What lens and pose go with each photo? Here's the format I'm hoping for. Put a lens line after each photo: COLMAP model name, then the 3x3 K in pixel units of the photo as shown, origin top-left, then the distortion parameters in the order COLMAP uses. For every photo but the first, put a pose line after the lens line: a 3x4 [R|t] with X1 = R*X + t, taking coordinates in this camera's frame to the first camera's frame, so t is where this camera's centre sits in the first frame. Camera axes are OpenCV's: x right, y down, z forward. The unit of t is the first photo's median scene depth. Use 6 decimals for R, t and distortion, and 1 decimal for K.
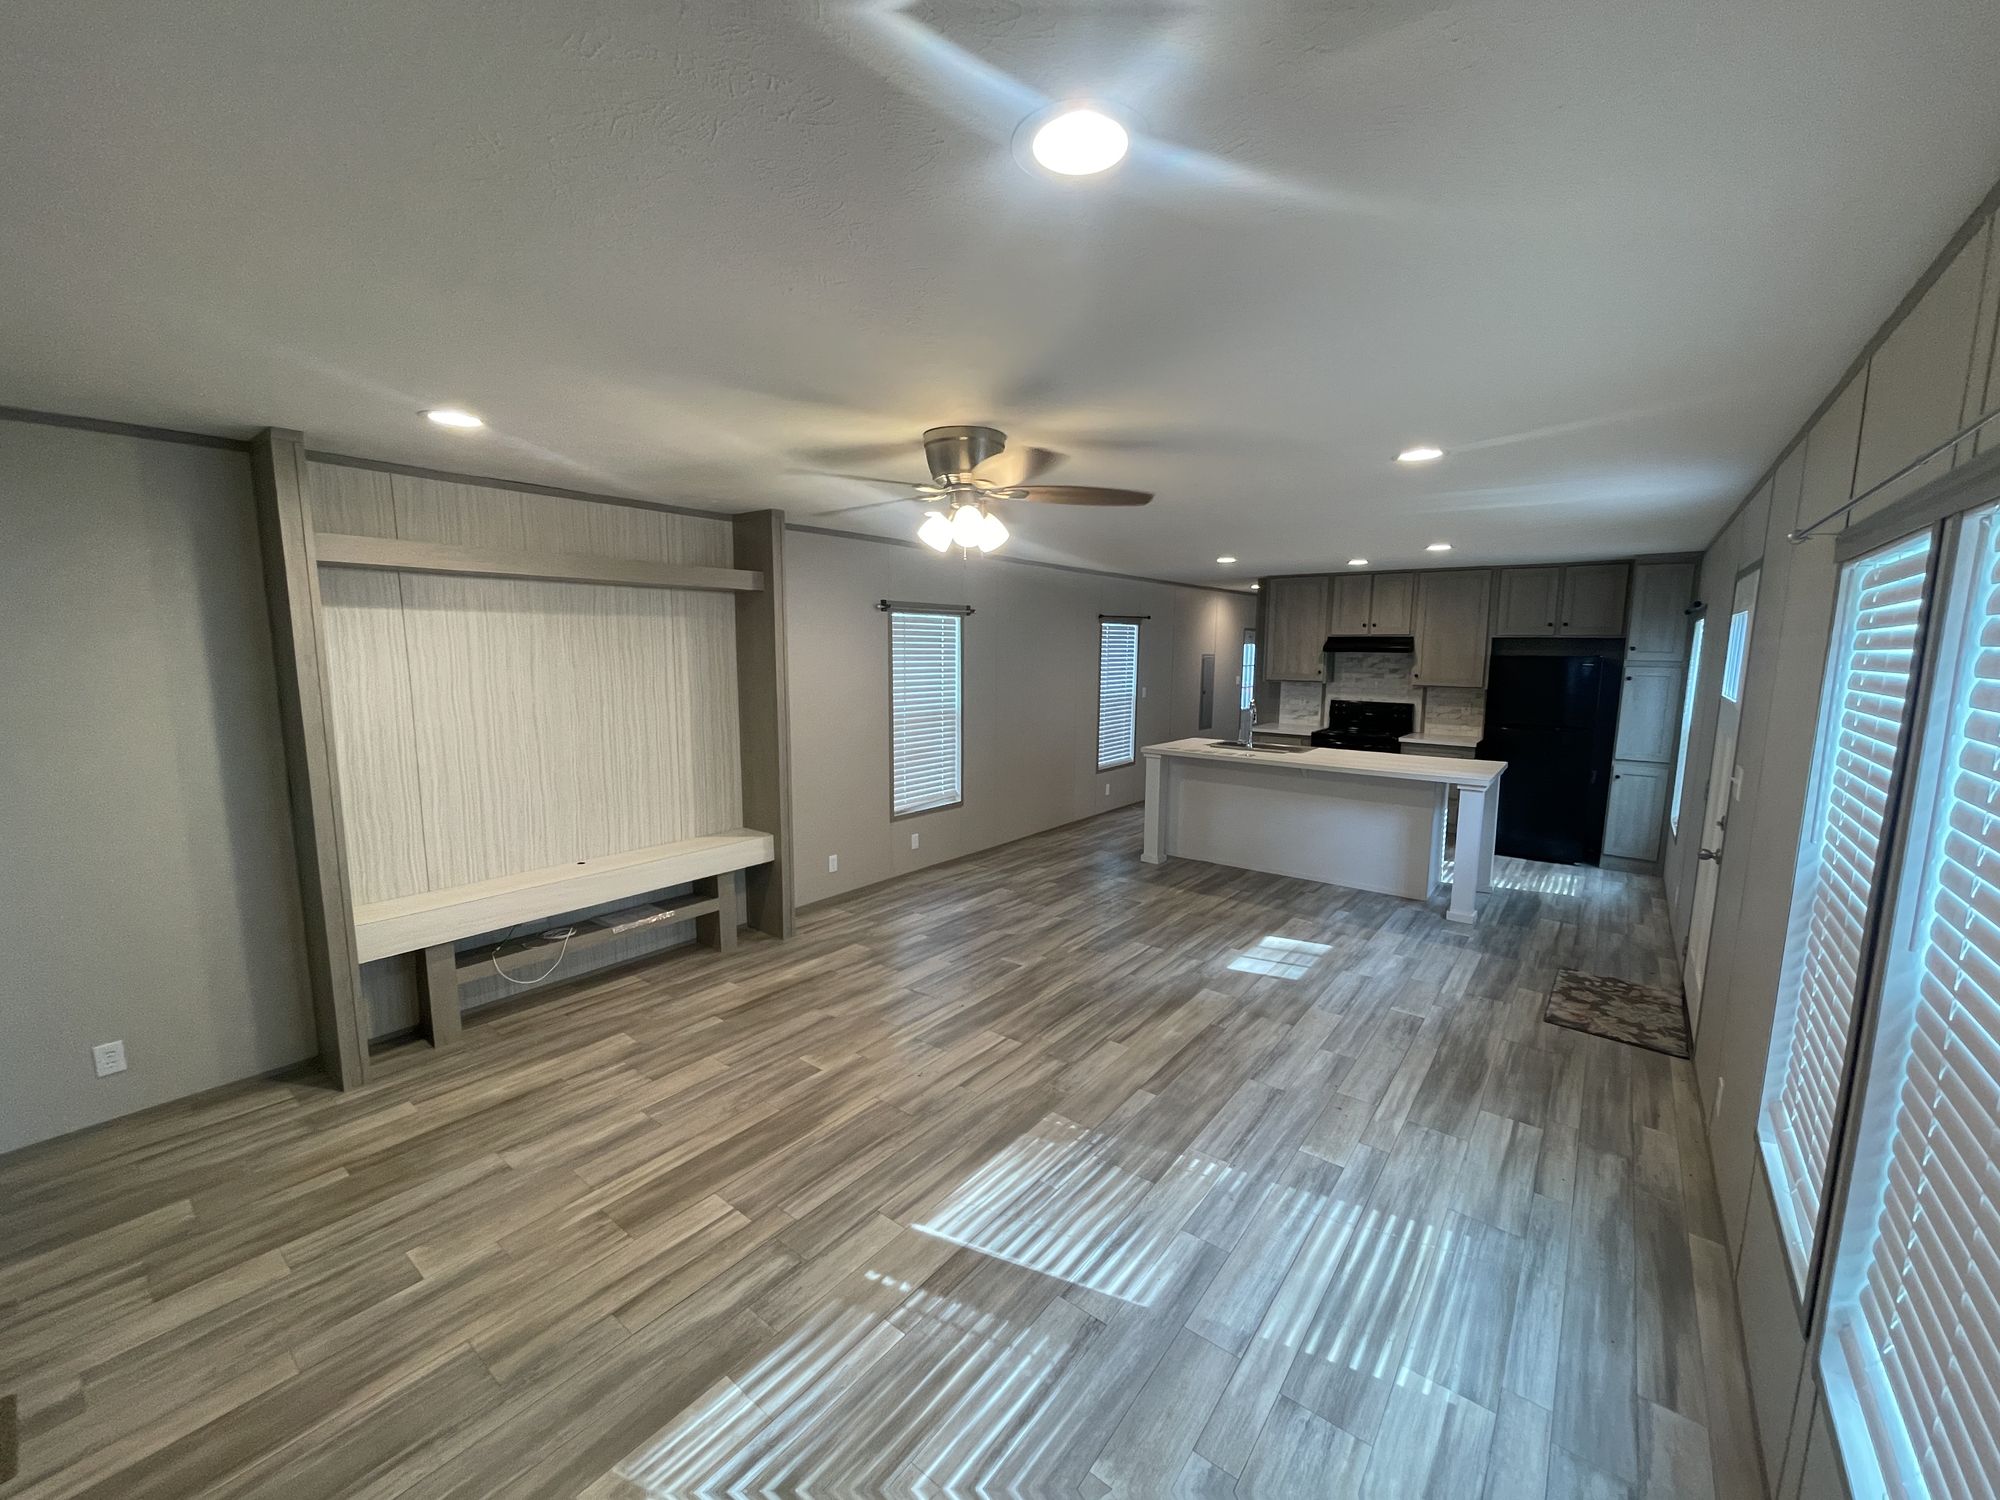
lens RADIAL K [[809.6, 0, 1000.0], [0, 809.6, 698.1], [0, 0, 1]] dist [-0.003728, -0.000658]
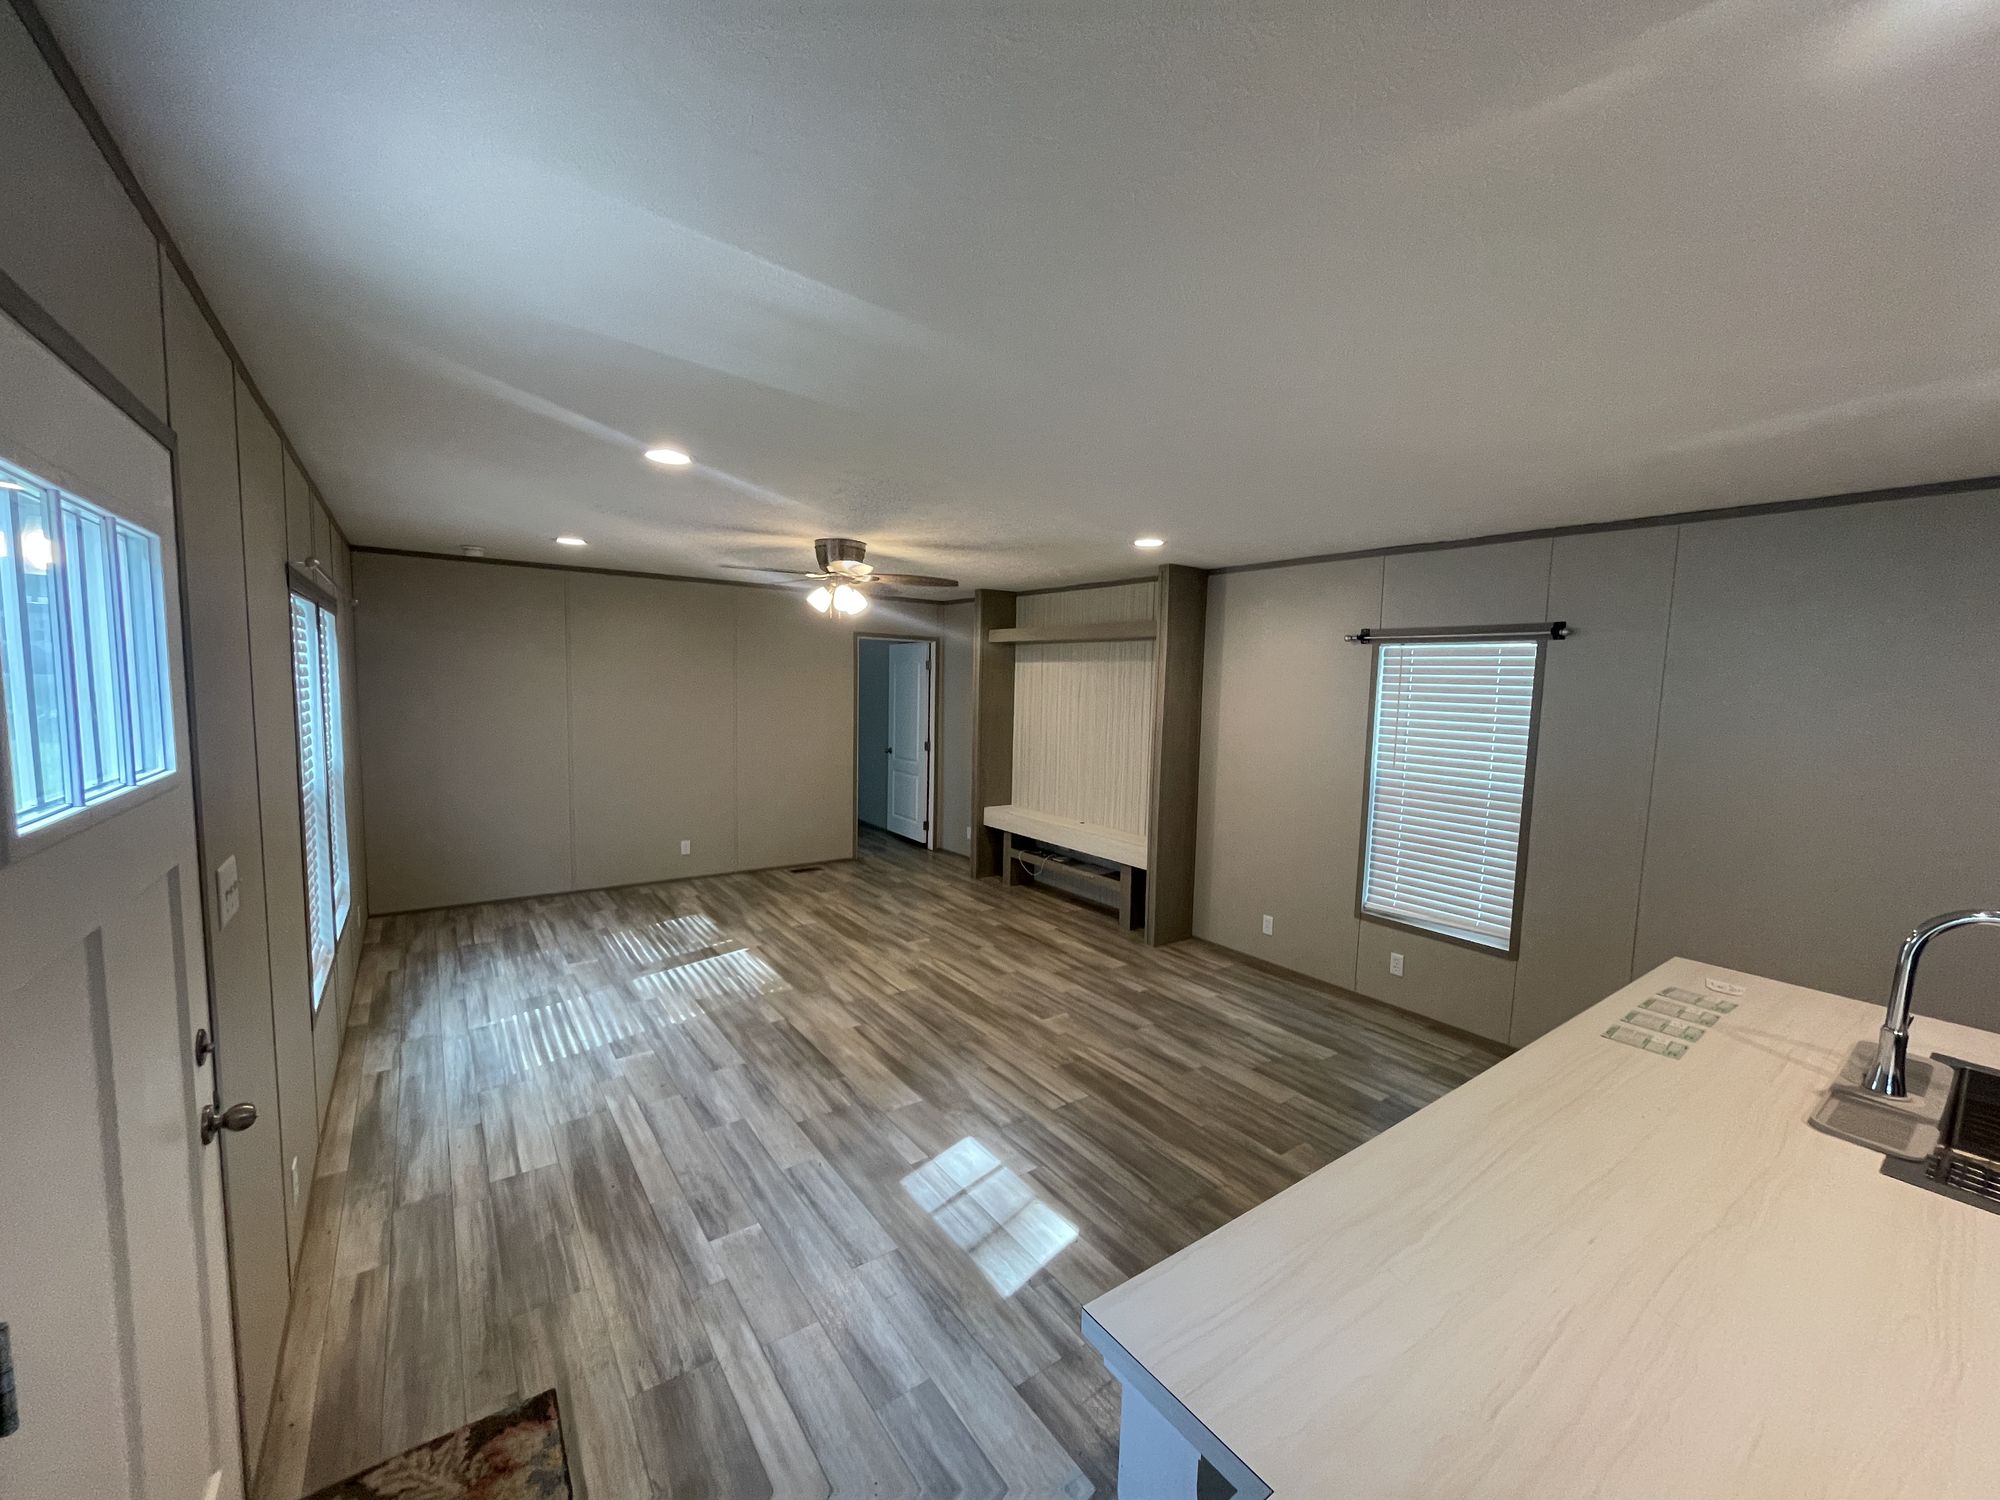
lens RADIAL K [[783.8, 0, 1000.0], [0, 783.8, 750.0], [0, 0, 1]] dist [-0.010011, -0.000179]
pose [[-0.273863, 0.069188, -0.959277, 1.086900], [-0.093513, 0.990768, 0.098156, -0.076133], [0.957212, 0.116586, -0.264864, 1.416146]]
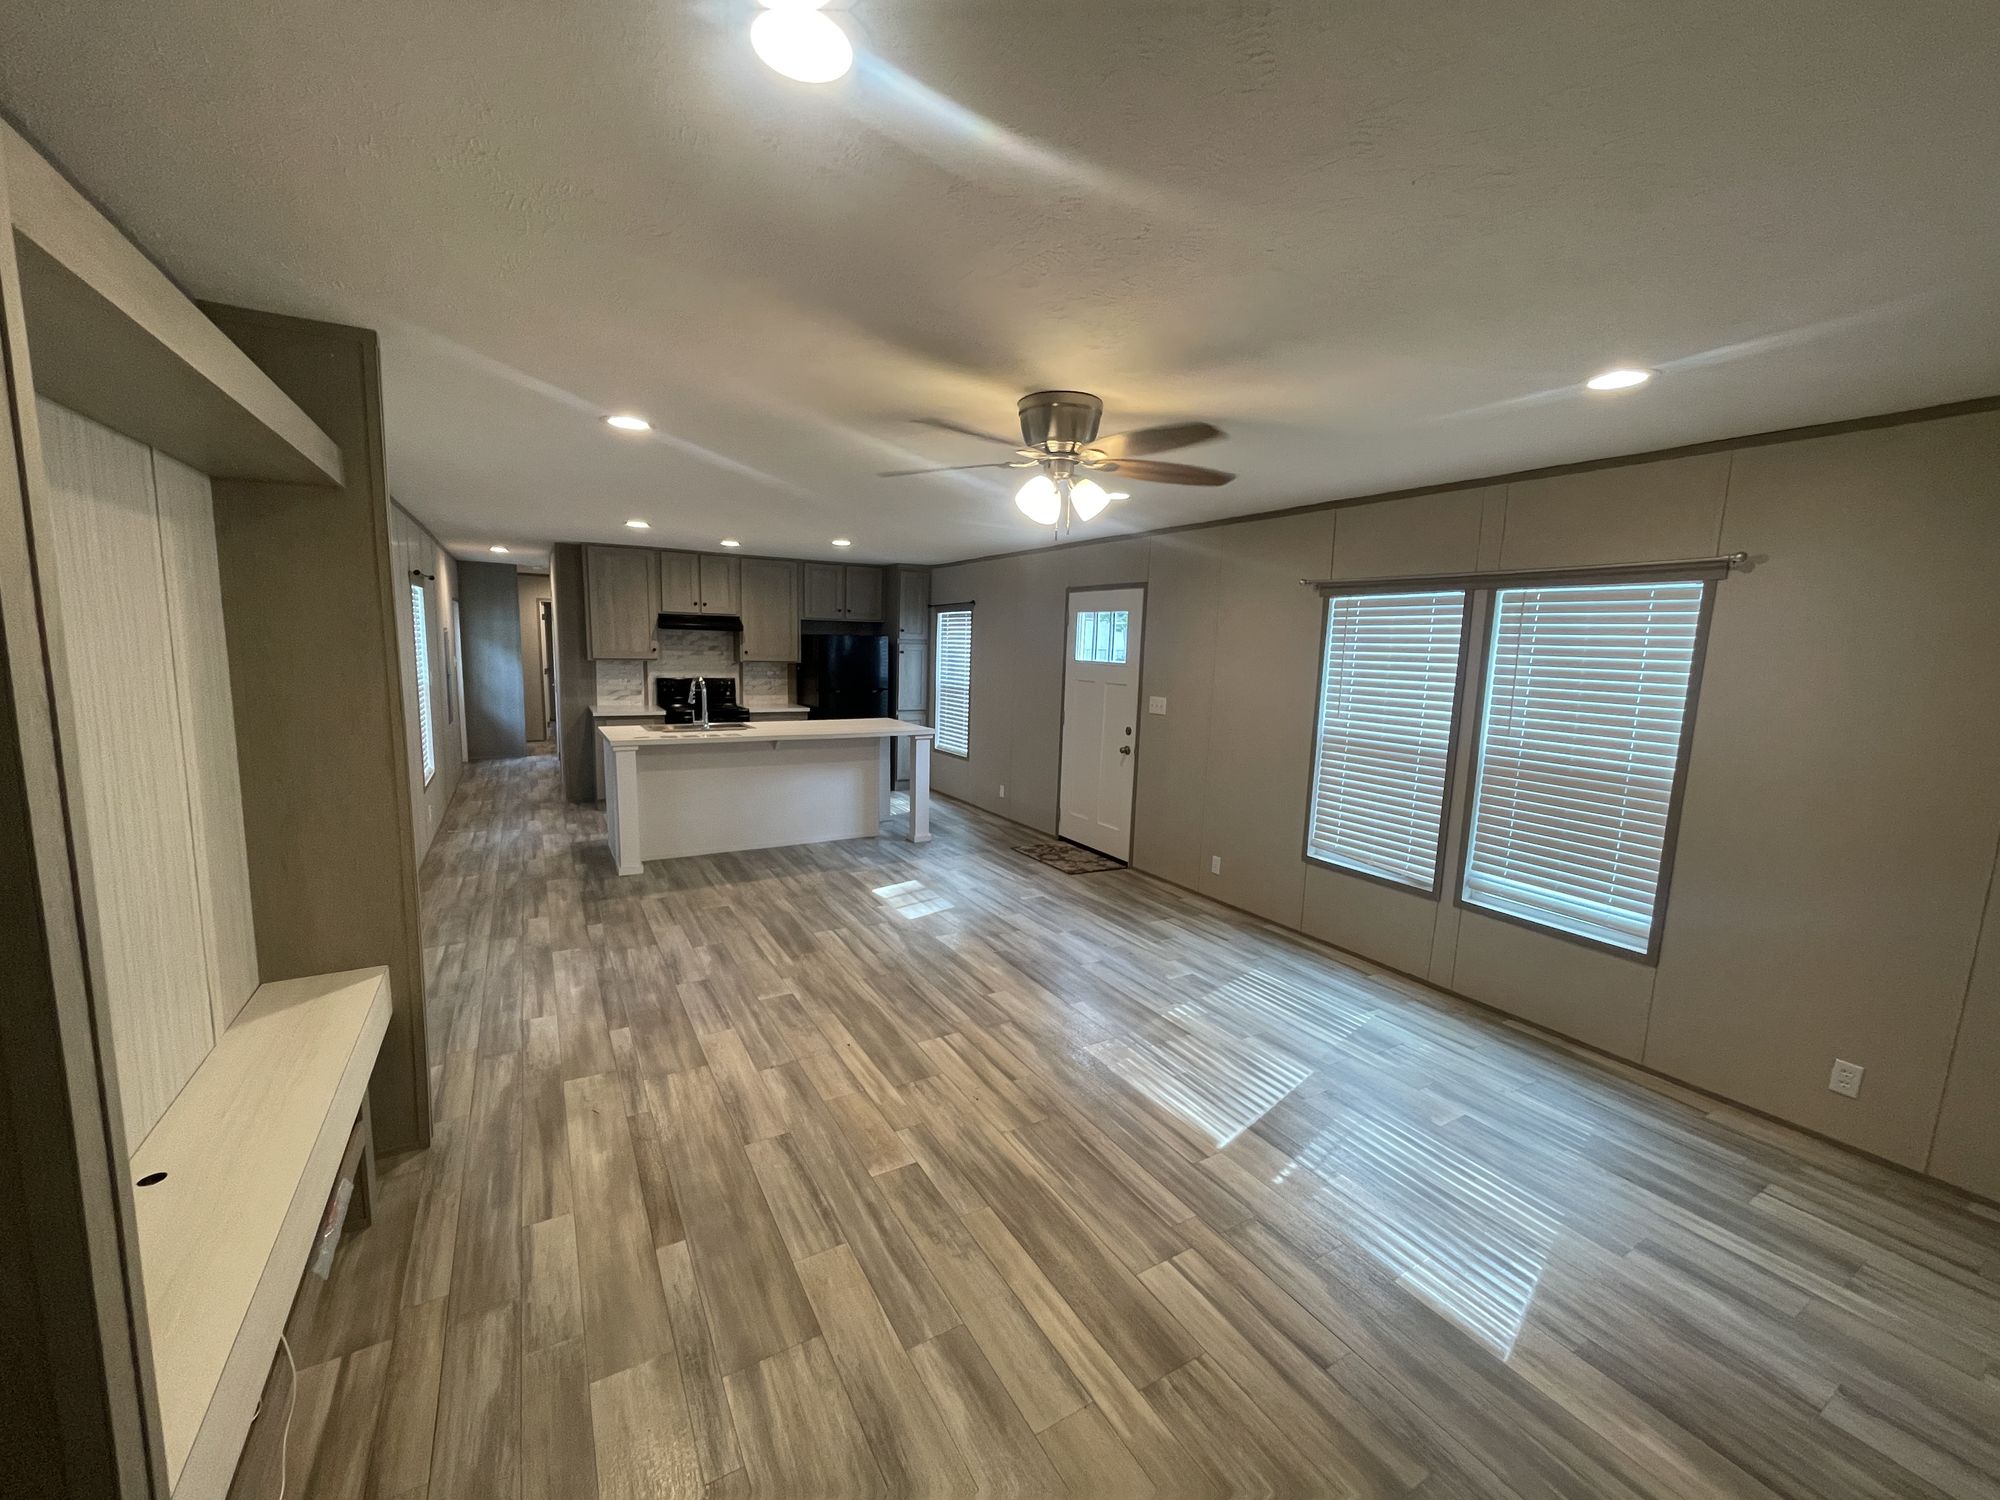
lens RADIAL K [[797.0, 0, 1000.0], [0, 797.0, 750.0], [0, 0, 1]] dist [-0.001815, 0.000018]
pose [[0.366783, -0.123760, 0.922038, -0.783995], [0.039442, 0.992289, 0.117500, -0.020482], [-0.929470, -0.006730, 0.368837, 0.593539]]
